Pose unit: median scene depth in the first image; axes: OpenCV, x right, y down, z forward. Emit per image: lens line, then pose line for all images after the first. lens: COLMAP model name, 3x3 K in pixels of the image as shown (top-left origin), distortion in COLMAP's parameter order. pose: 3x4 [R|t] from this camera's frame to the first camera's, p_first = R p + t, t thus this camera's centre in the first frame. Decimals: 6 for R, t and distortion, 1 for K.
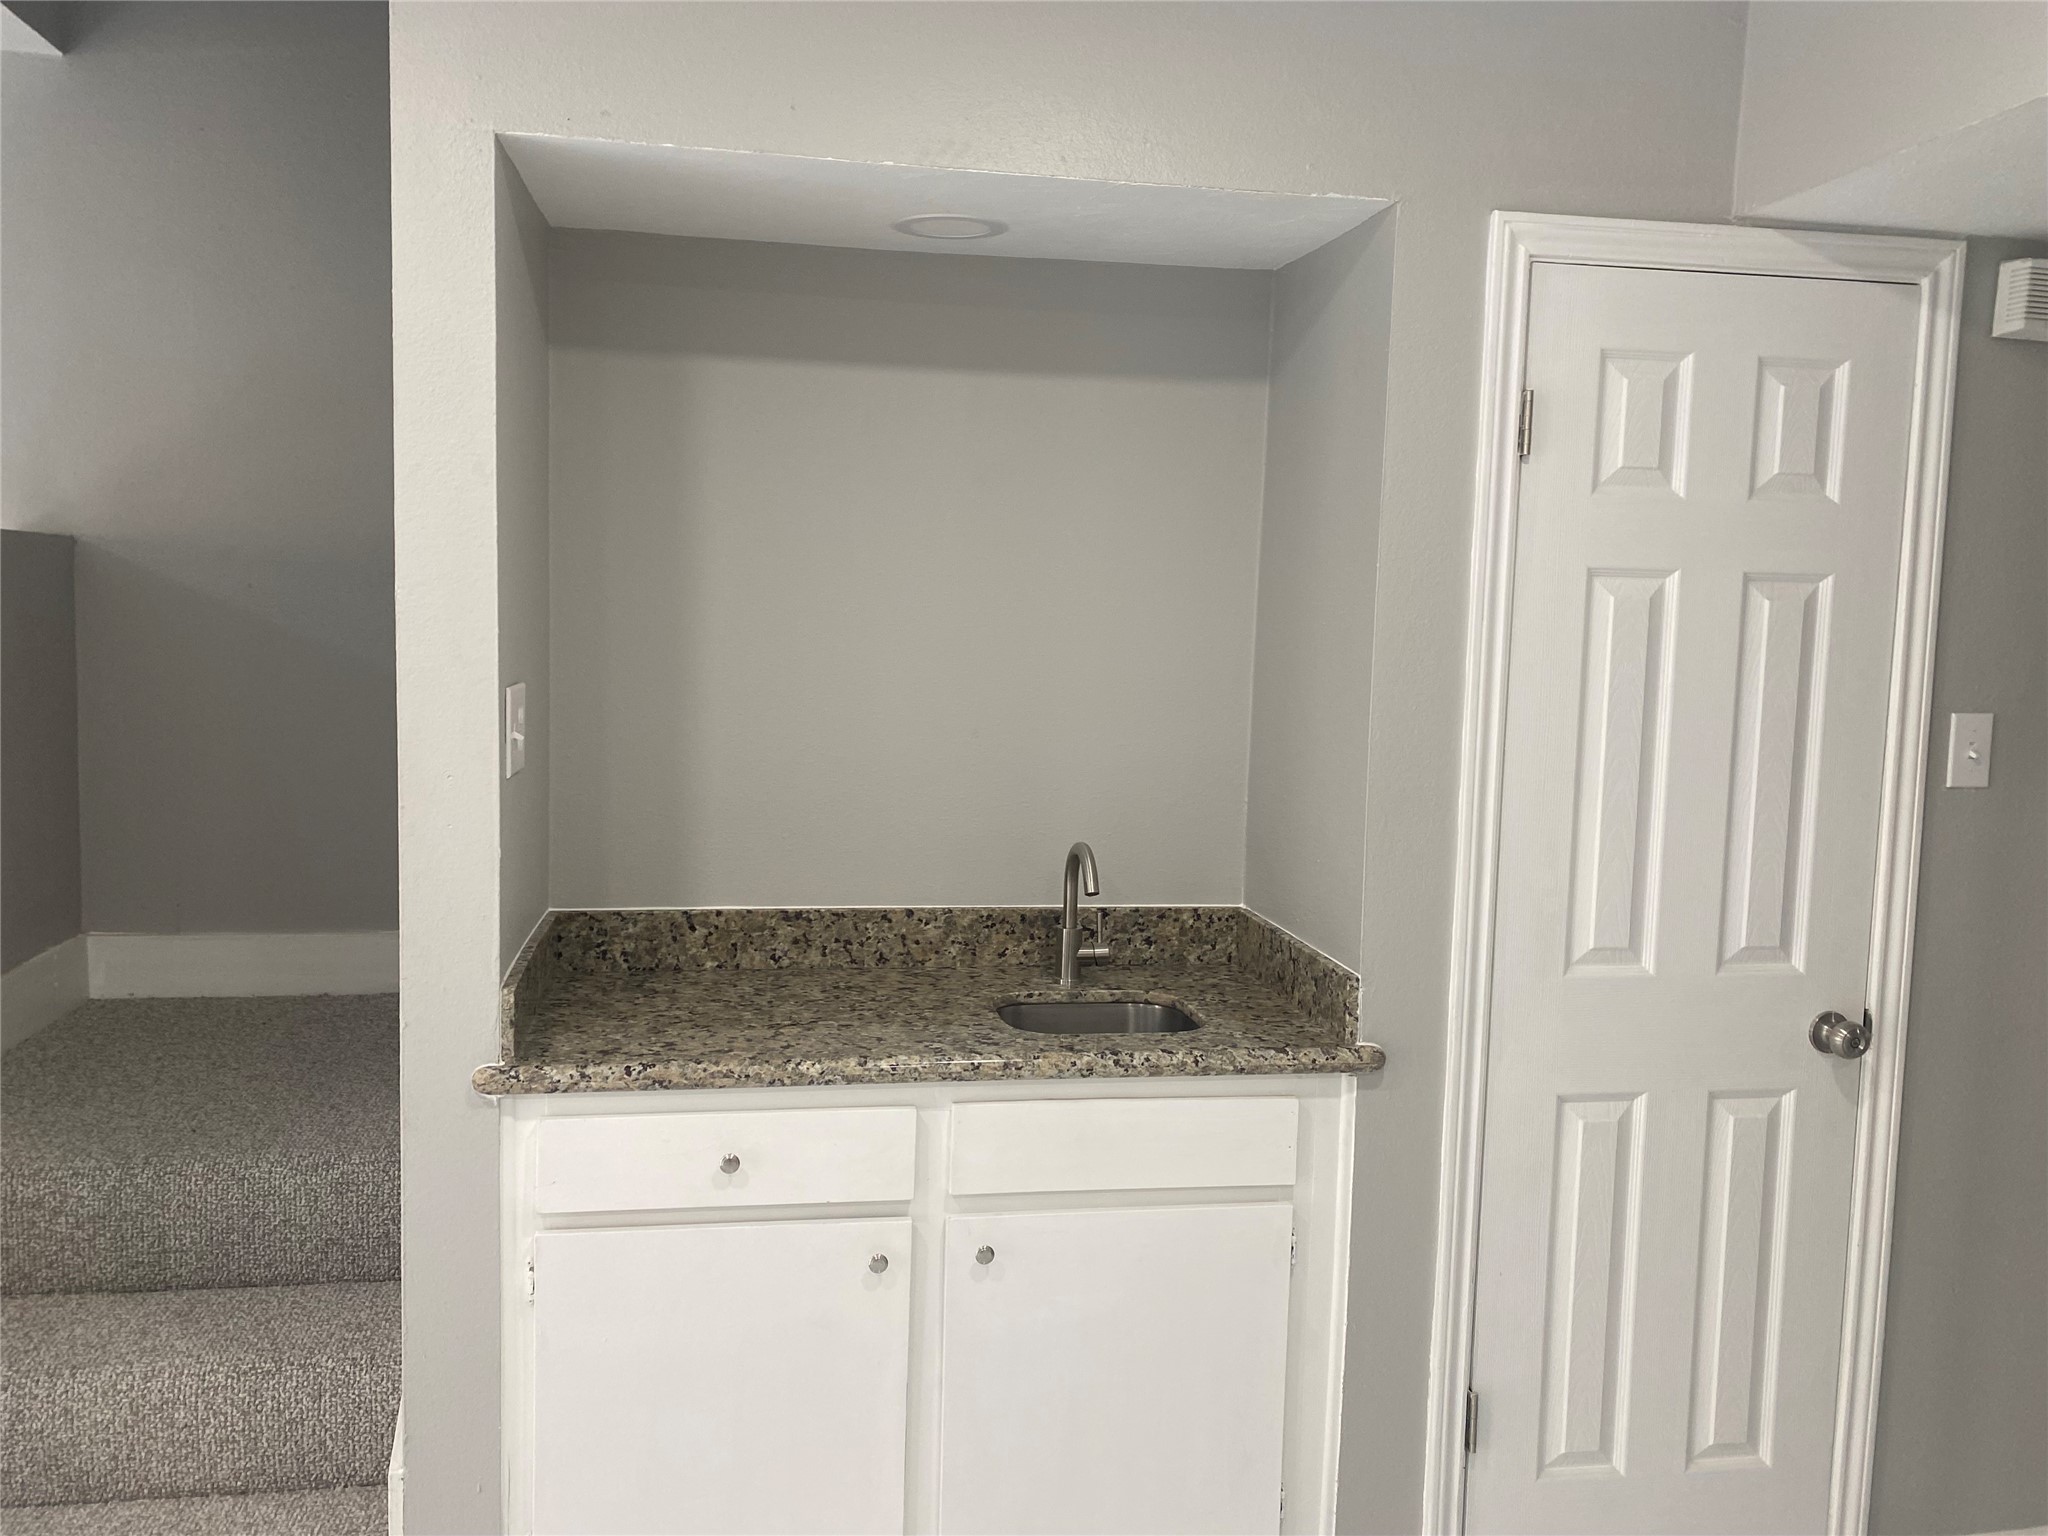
lens RADIAL K [[1622.3, 0, 1024.0], [0, 1622.3, 768.0], [0, 0, 1]] dist [0.002634, 0.002478]
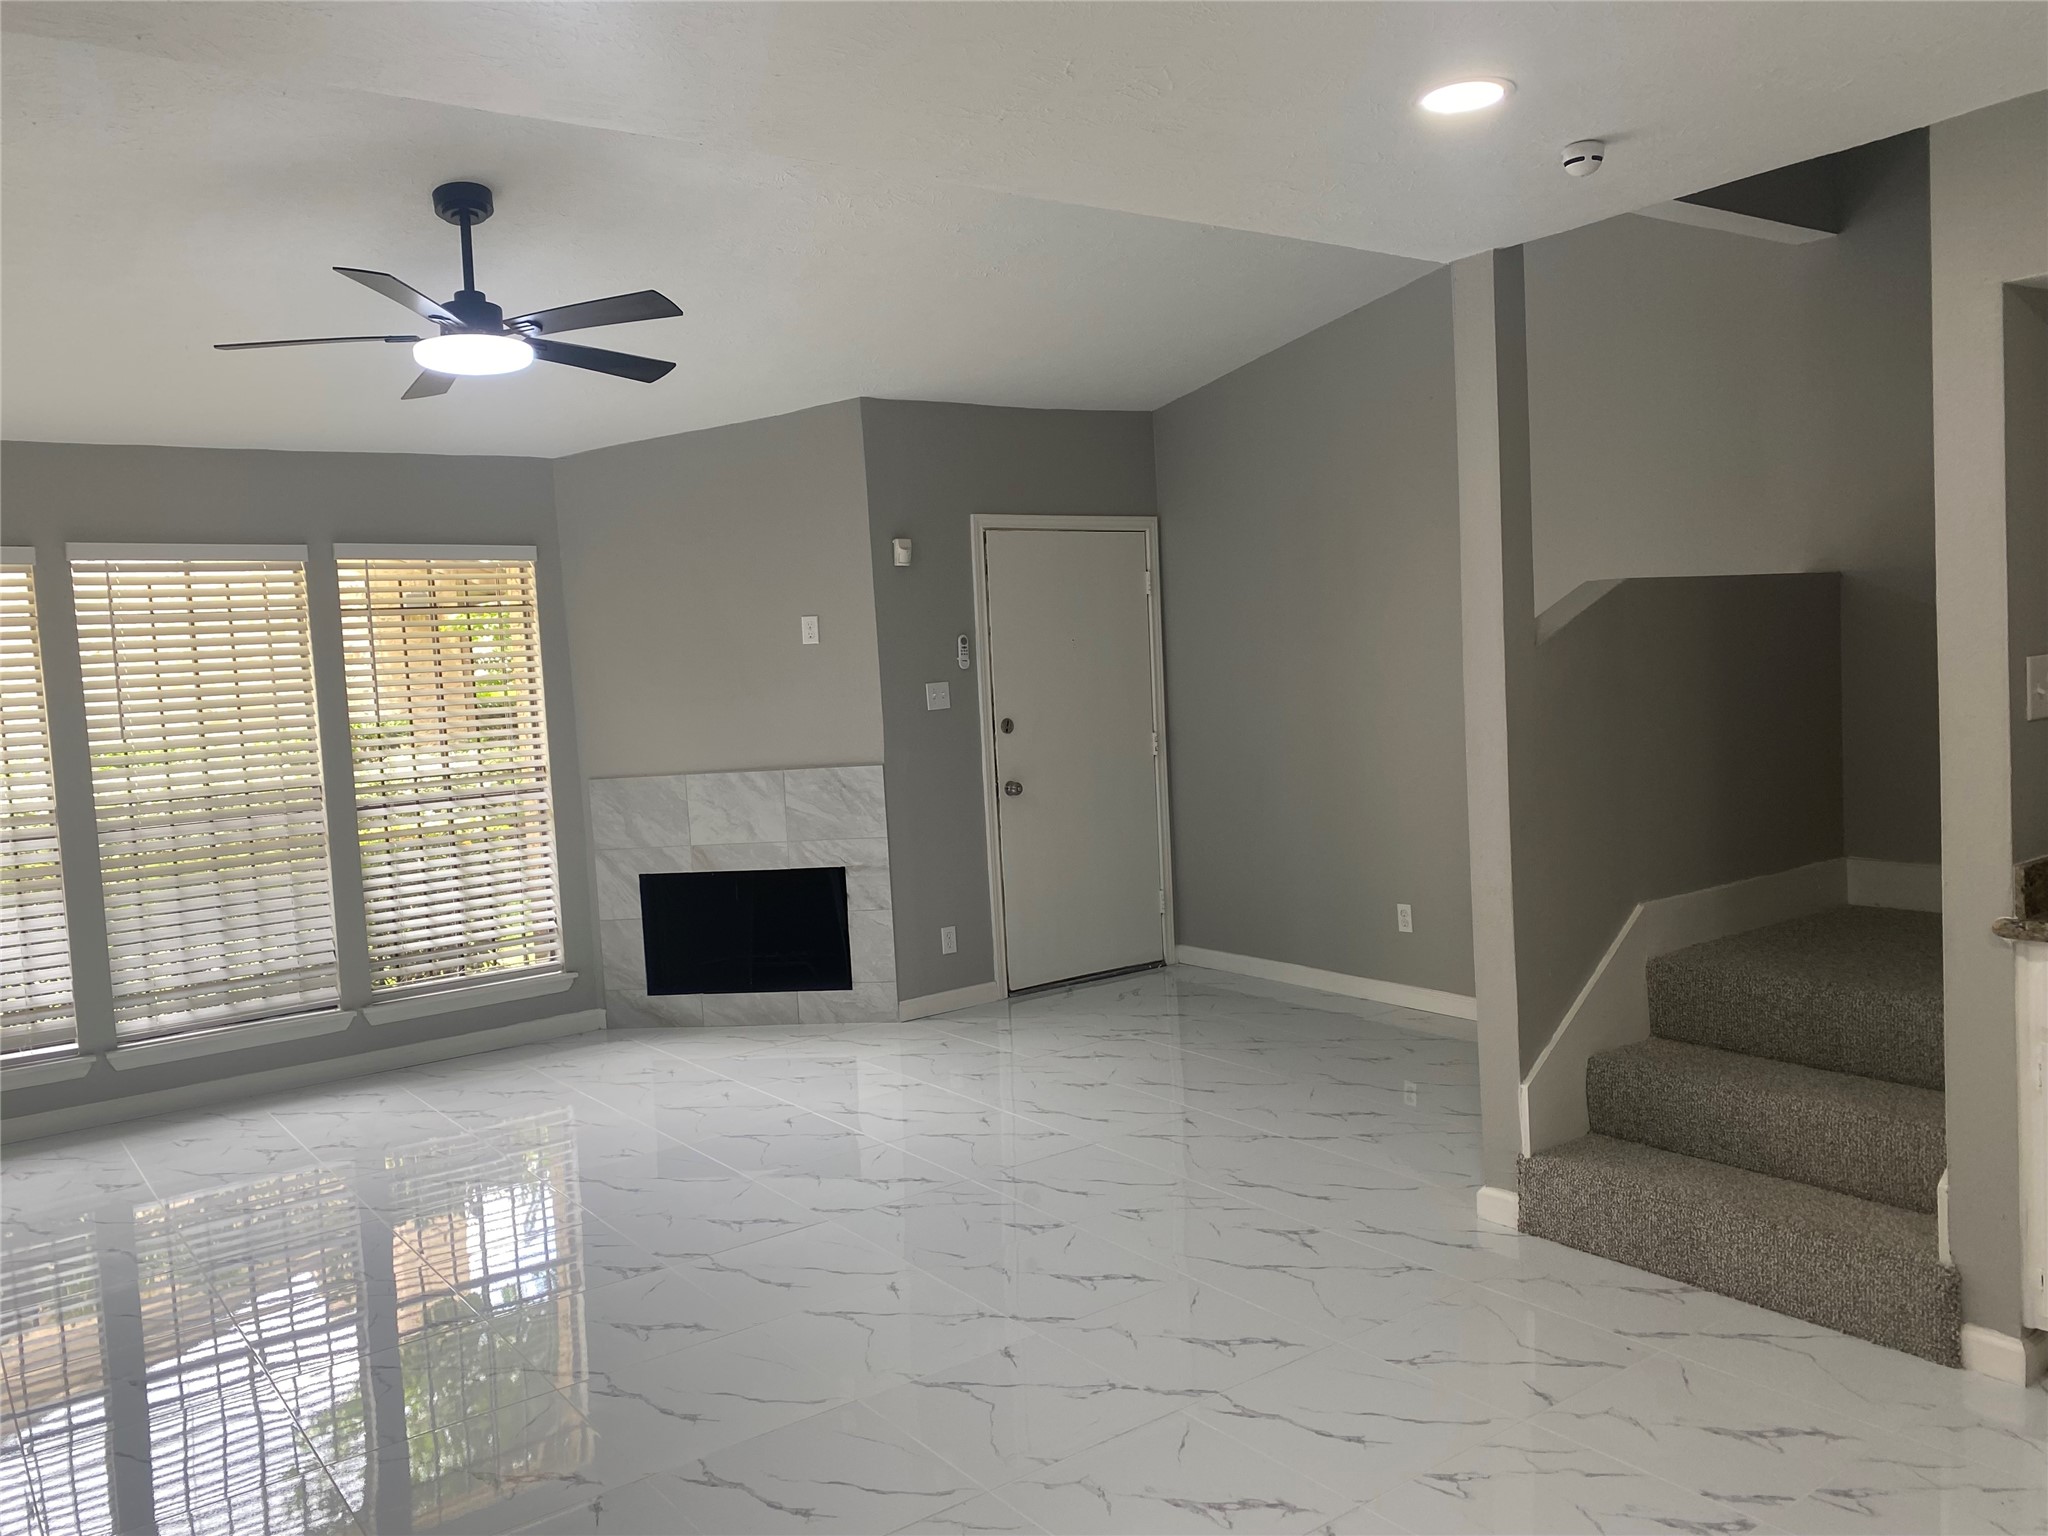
lens RADIAL K [[1551.5, 0, 1024.0], [0, 1551.5, 768.0], [0, 0, 1]] dist [0.061902, -0.103382]
pose [[0.459084, 0.010538, -0.888330, 0.454025], [-0.016472, 0.999859, 0.003349, 0.052437], [0.888240, 0.013096, 0.459193, -0.378503]]
